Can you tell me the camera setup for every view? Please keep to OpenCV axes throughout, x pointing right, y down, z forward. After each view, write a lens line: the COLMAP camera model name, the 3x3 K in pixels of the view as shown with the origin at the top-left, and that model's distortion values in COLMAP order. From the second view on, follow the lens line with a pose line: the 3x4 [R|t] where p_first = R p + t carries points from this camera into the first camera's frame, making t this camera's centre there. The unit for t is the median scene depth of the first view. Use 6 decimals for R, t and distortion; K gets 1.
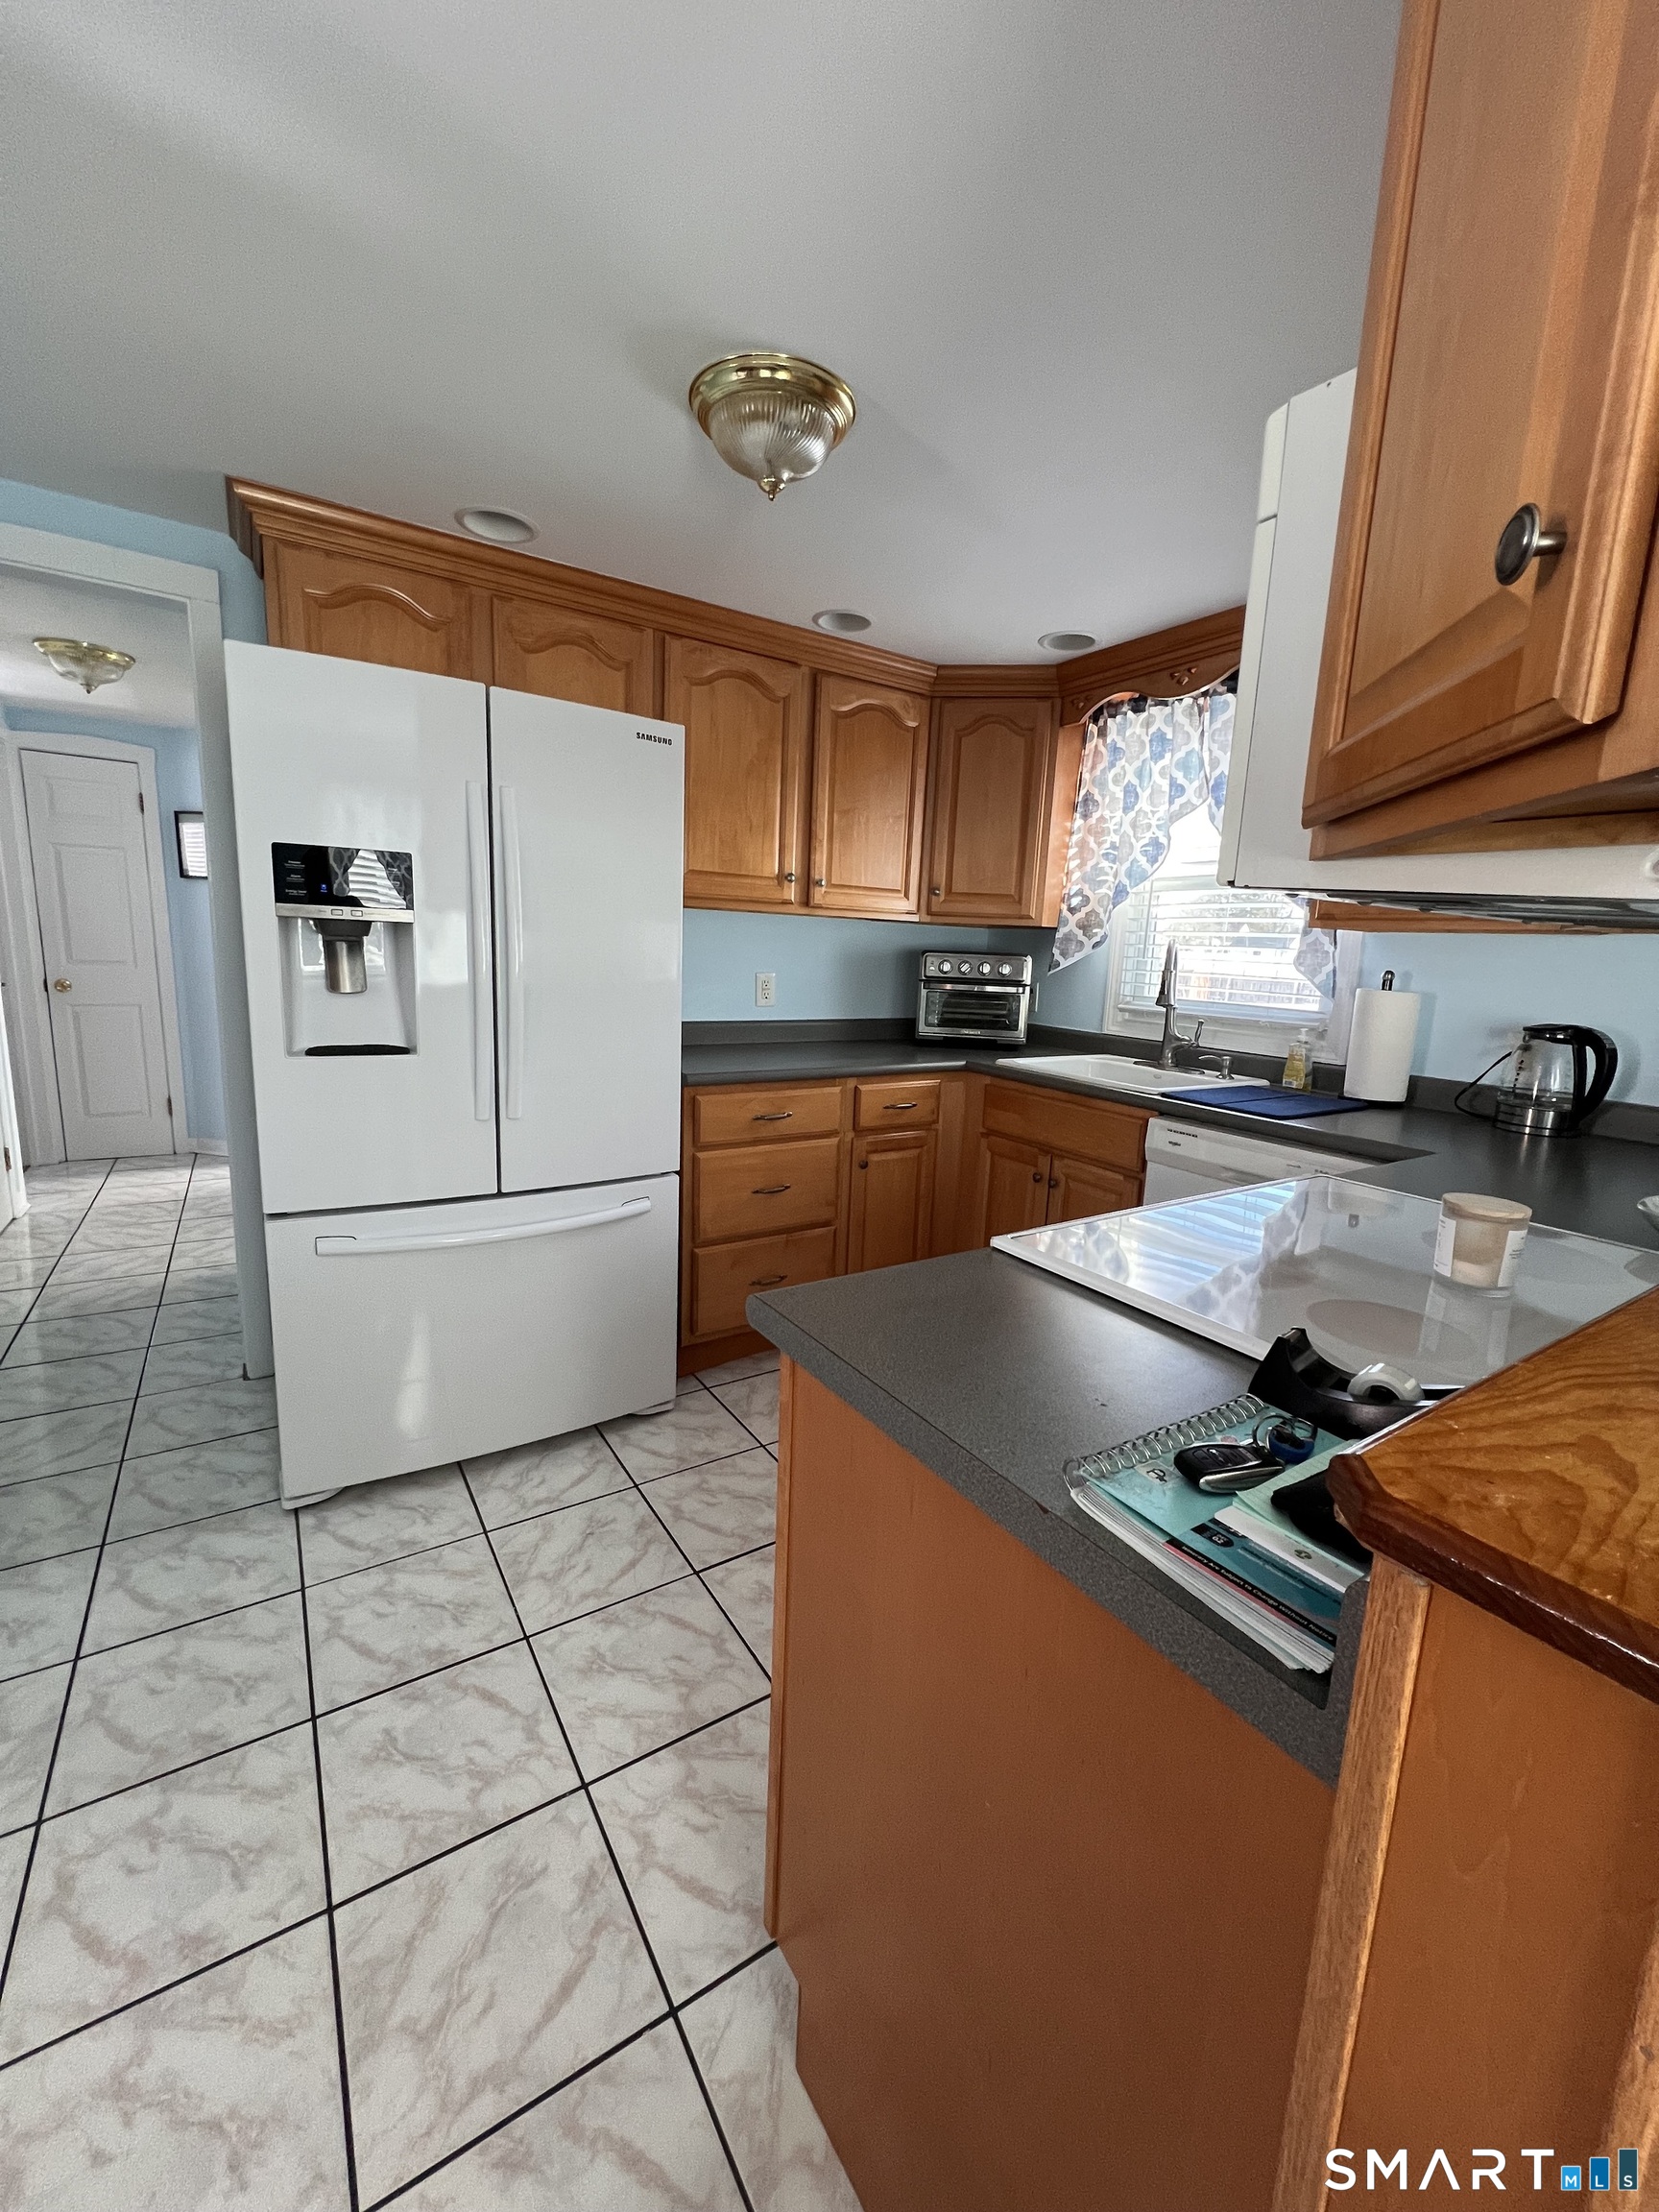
lens RADIAL K [[880.2, 0, 845.3], [0, 880.2, 1102.1], [0, 0, 1]] dist [-0.006093, 0.001012]
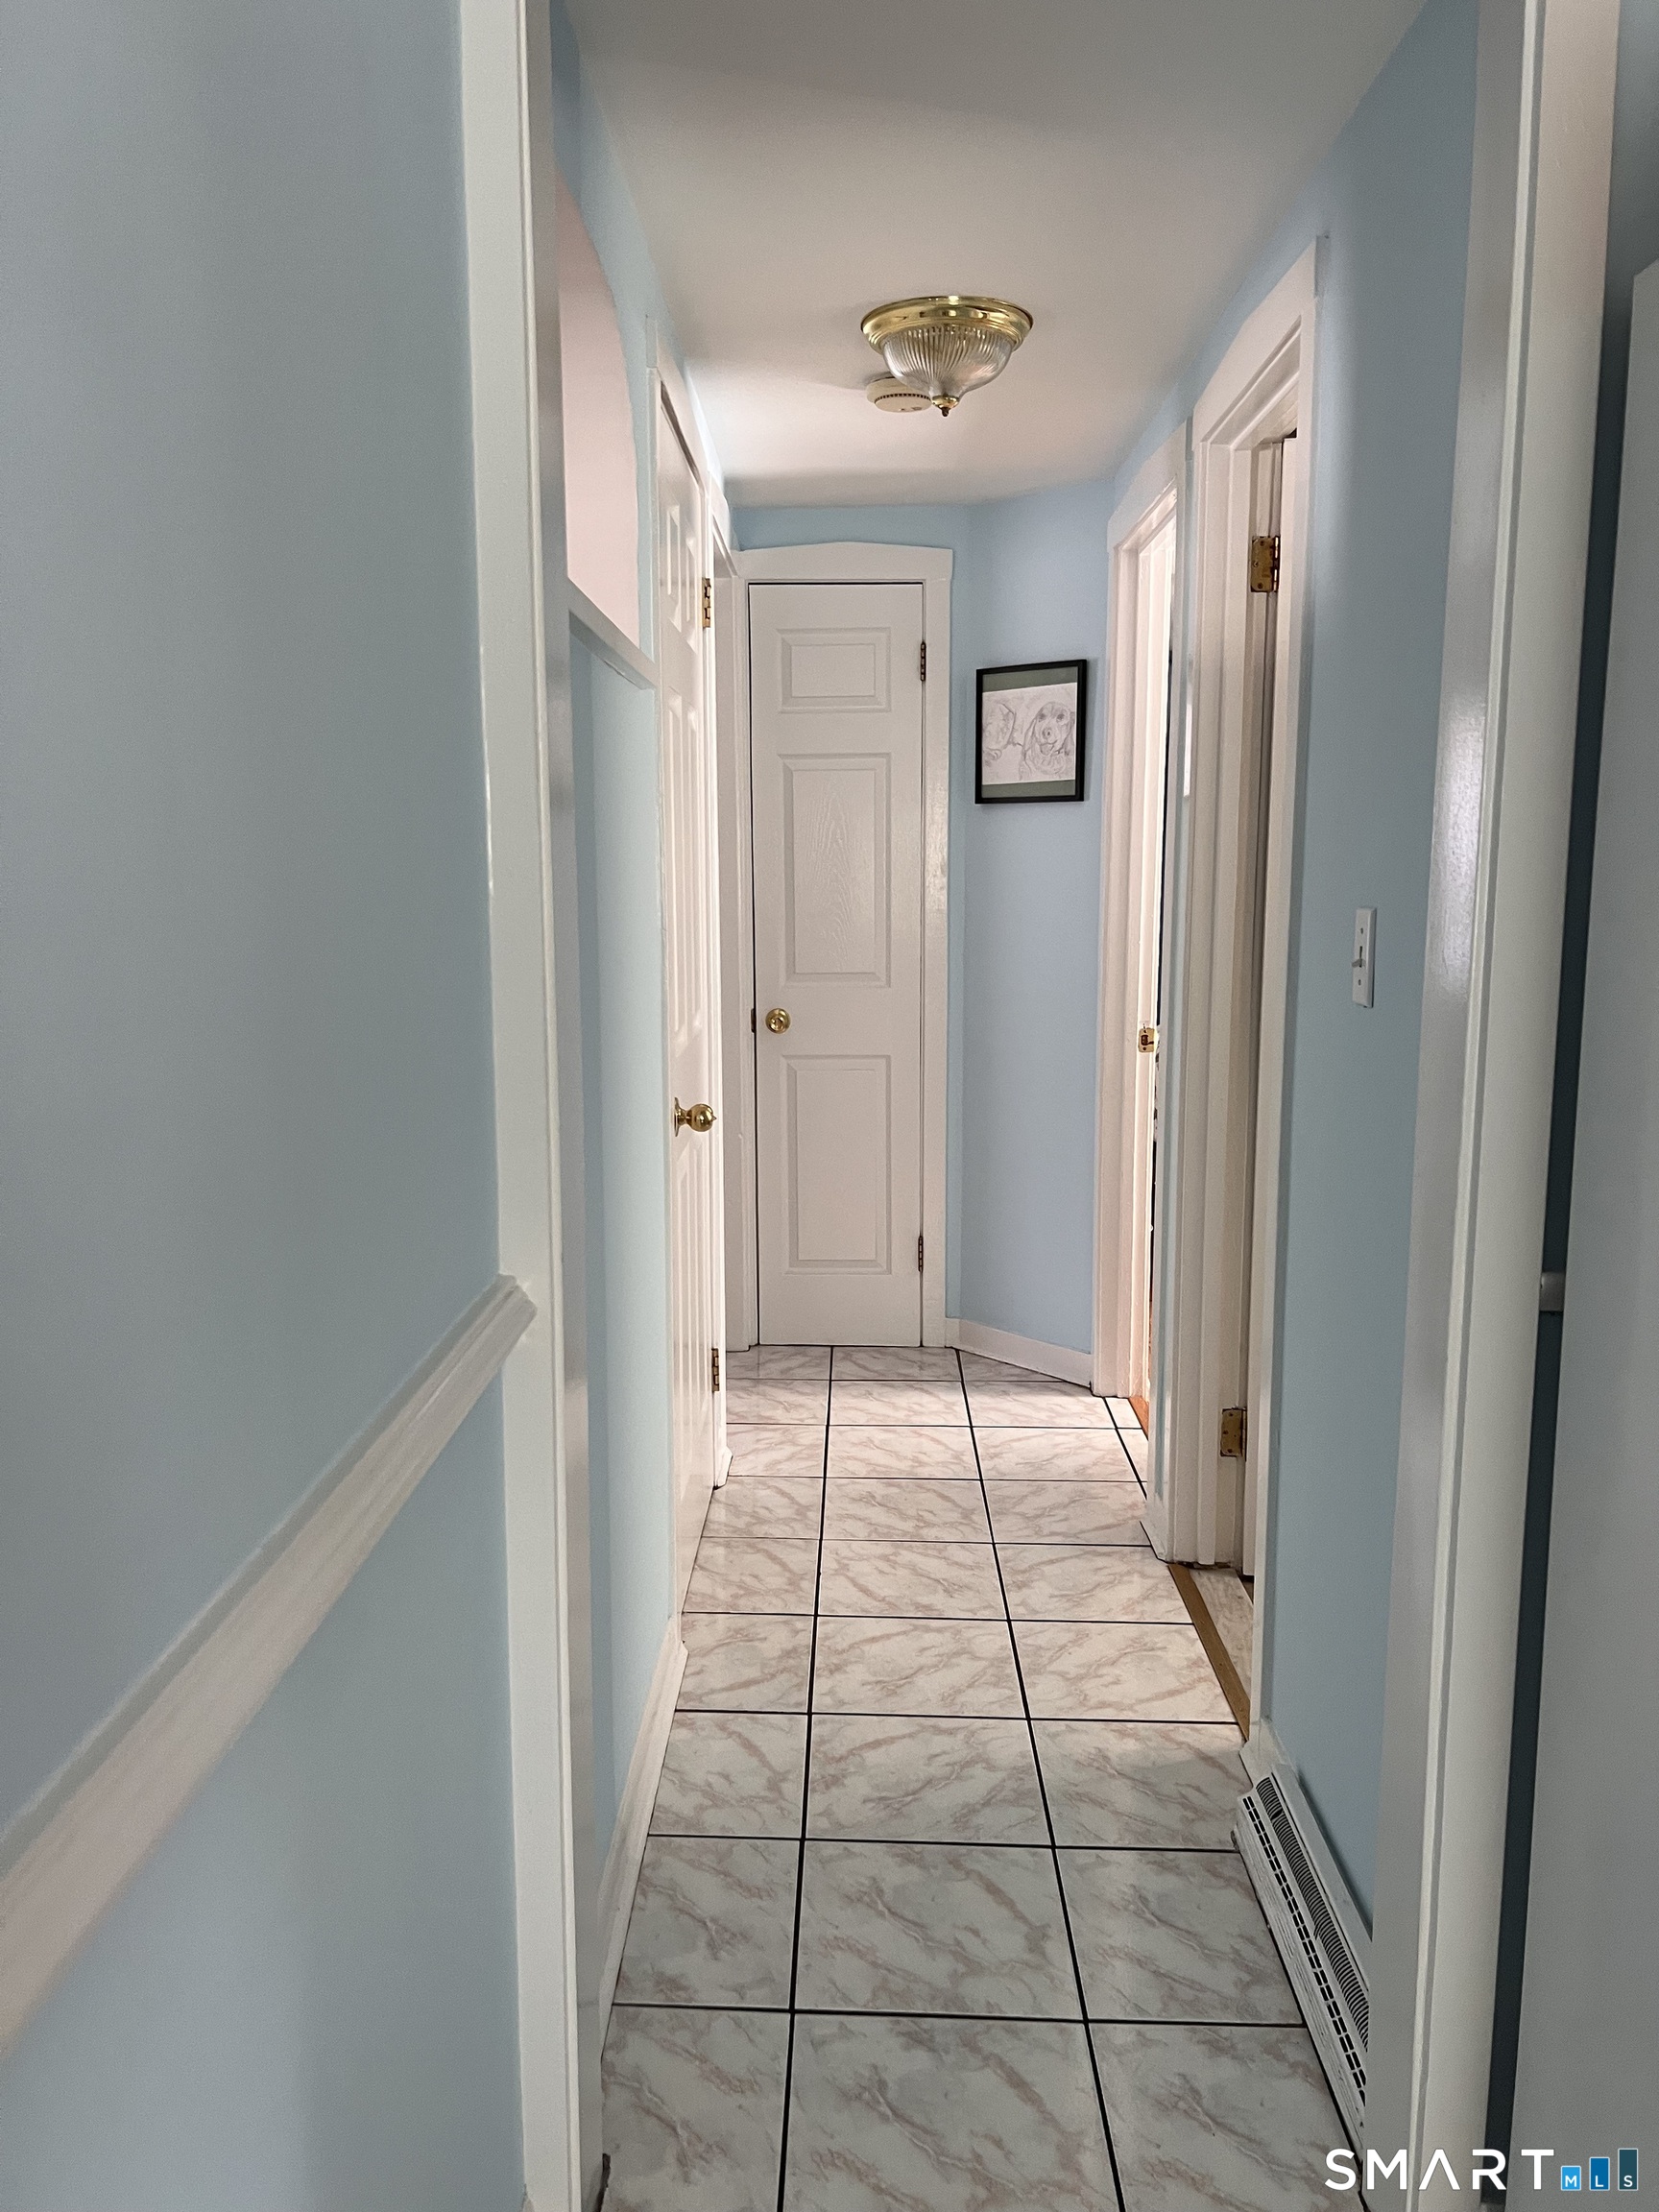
lens RADIAL K [[1657.4, 0, 822.9], [0, 1657.4, 1111.9], [0, 0, 1]] dist [0.036618, -0.040477]
pose [[0.820008, 0.033930, -0.571346, -0.366845], [-0.056226, 0.998188, -0.021419, -0.071798], [0.569584, 0.049688, 0.820430, 0.240260]]
